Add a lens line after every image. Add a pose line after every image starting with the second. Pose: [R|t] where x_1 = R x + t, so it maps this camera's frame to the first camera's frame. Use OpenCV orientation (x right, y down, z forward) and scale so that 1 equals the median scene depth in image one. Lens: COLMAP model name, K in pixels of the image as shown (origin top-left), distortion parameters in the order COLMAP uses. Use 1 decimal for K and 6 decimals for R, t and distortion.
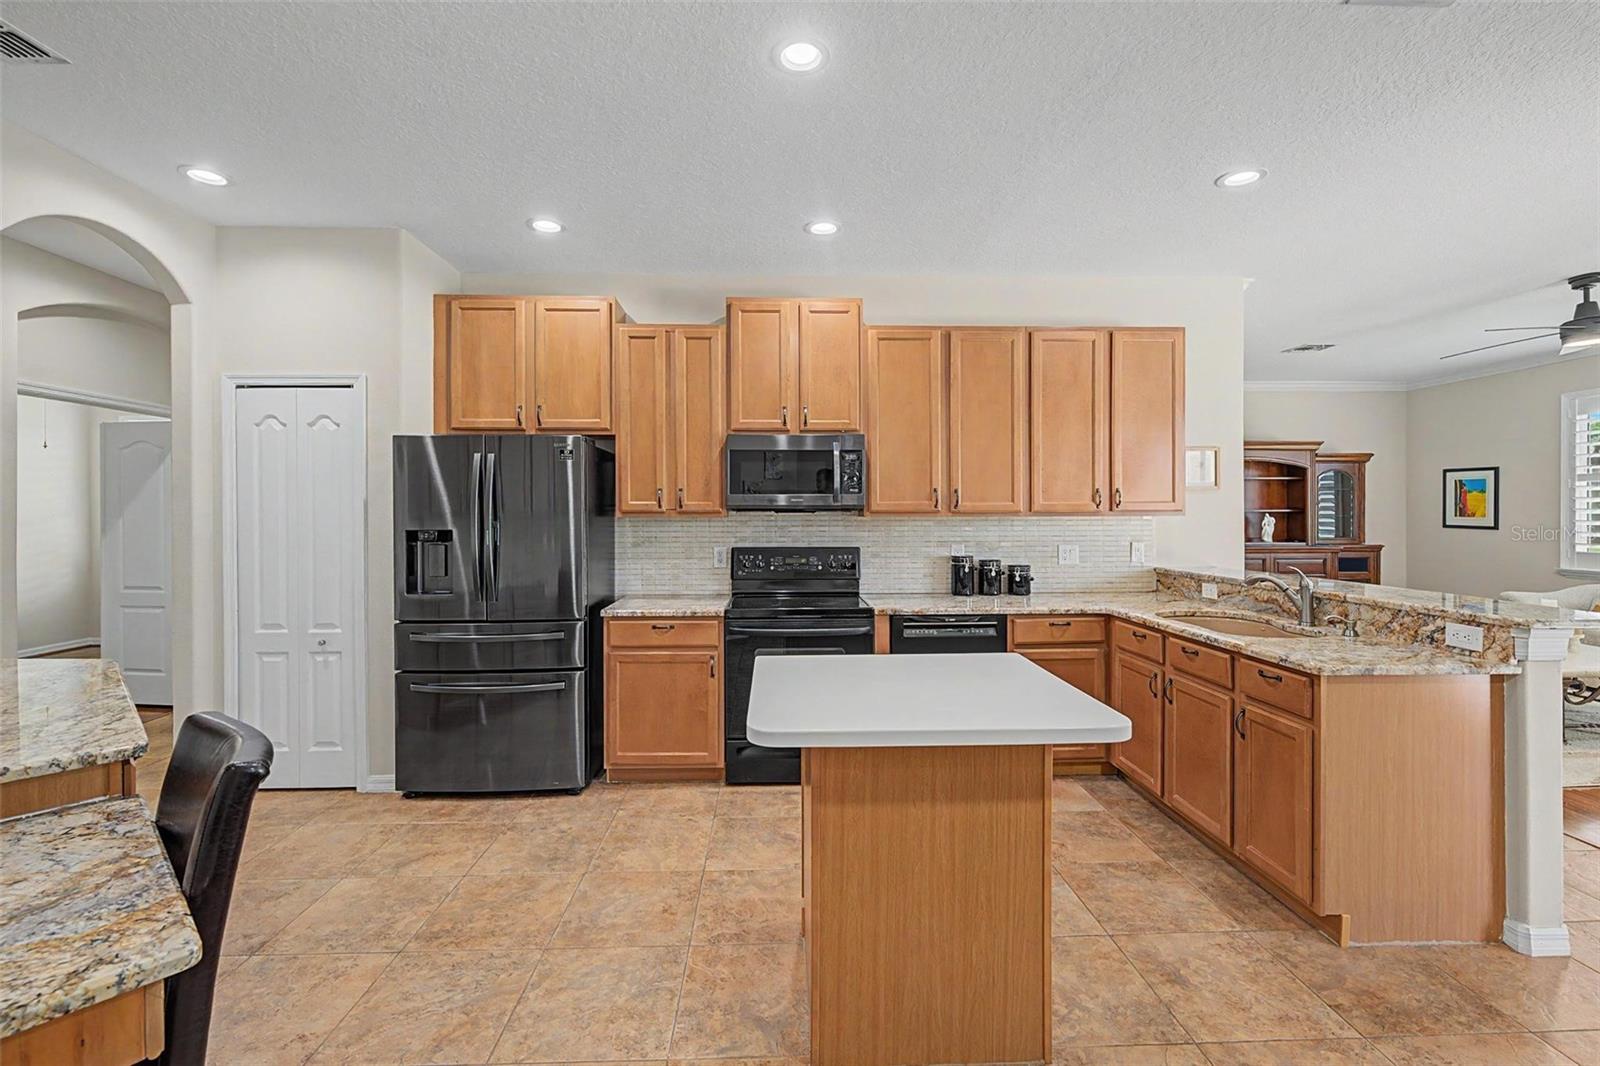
lens RADIAL K [[672.5, 0, 795.3], [0, 672.5, 522.7], [0, 0, 1]] dist [-0.000396, -0.000212]
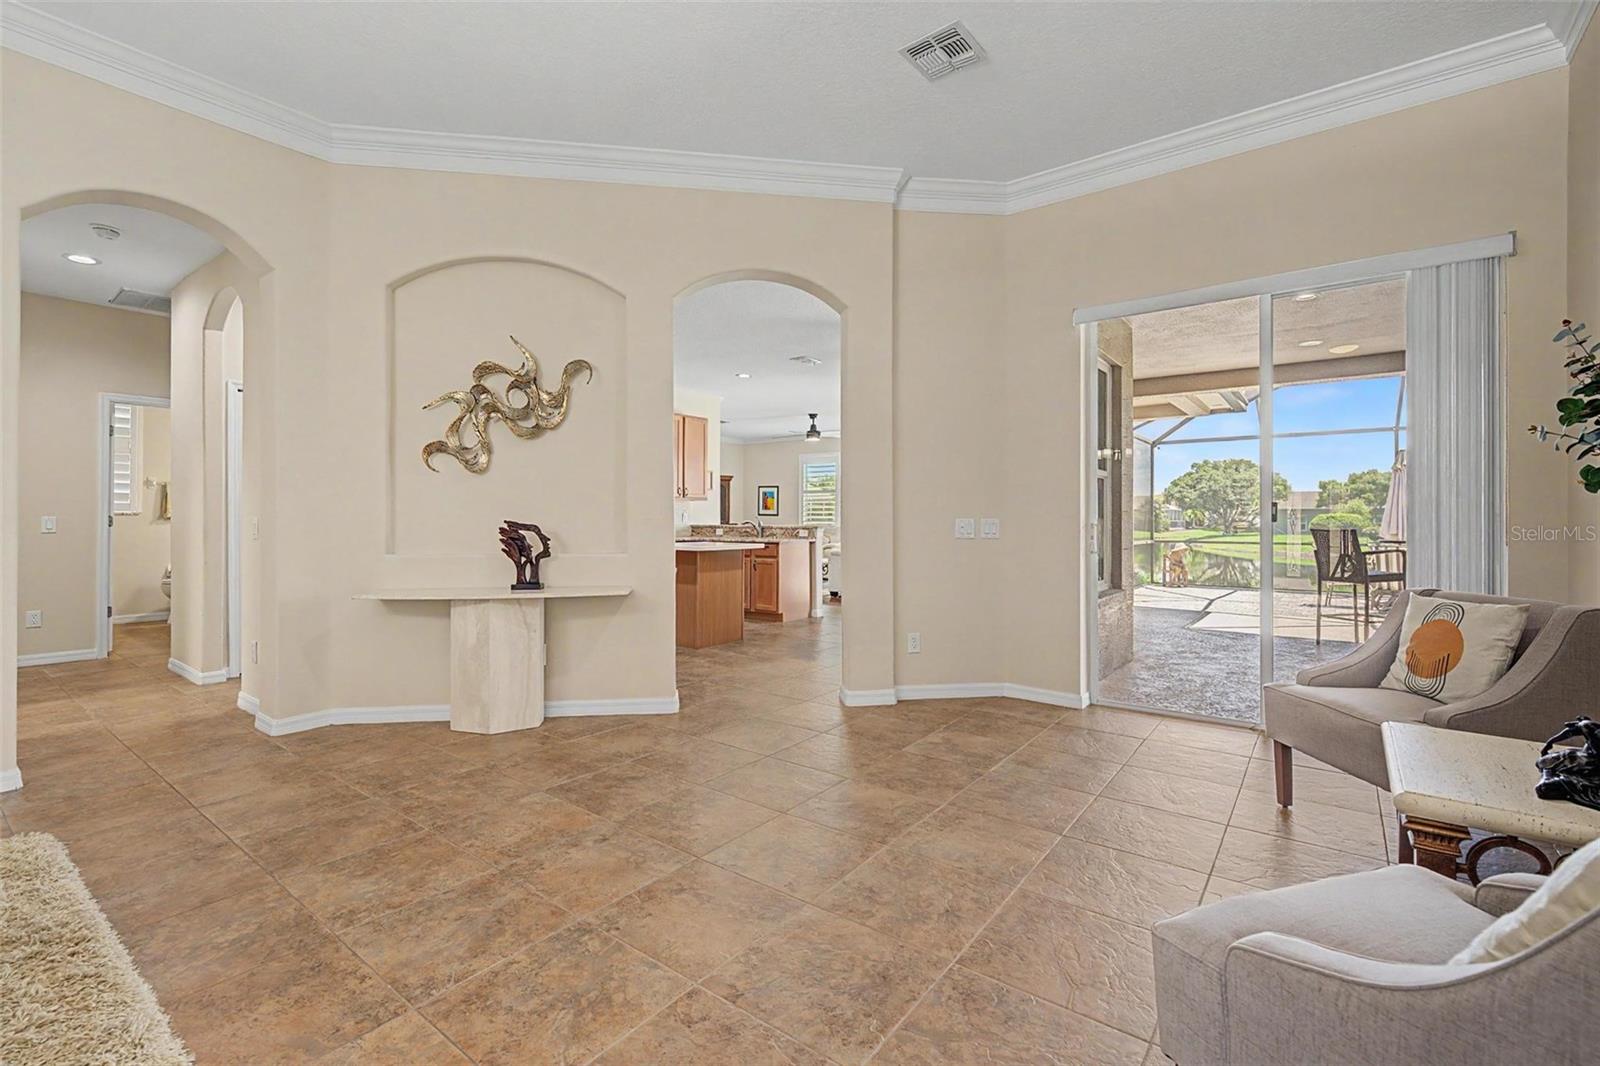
lens RADIAL K [[699.3, 0, 799.6], [0, 699.3, 522.7], [0, 0, 1]] dist [0.000813, 0.000098]
pose [[0.628055, 0.002449, 0.778165, -1.080974], [0.004224, 0.999970, -0.006555, 0.081936], [-0.778158, 0.007404, 0.628025, -0.742346]]
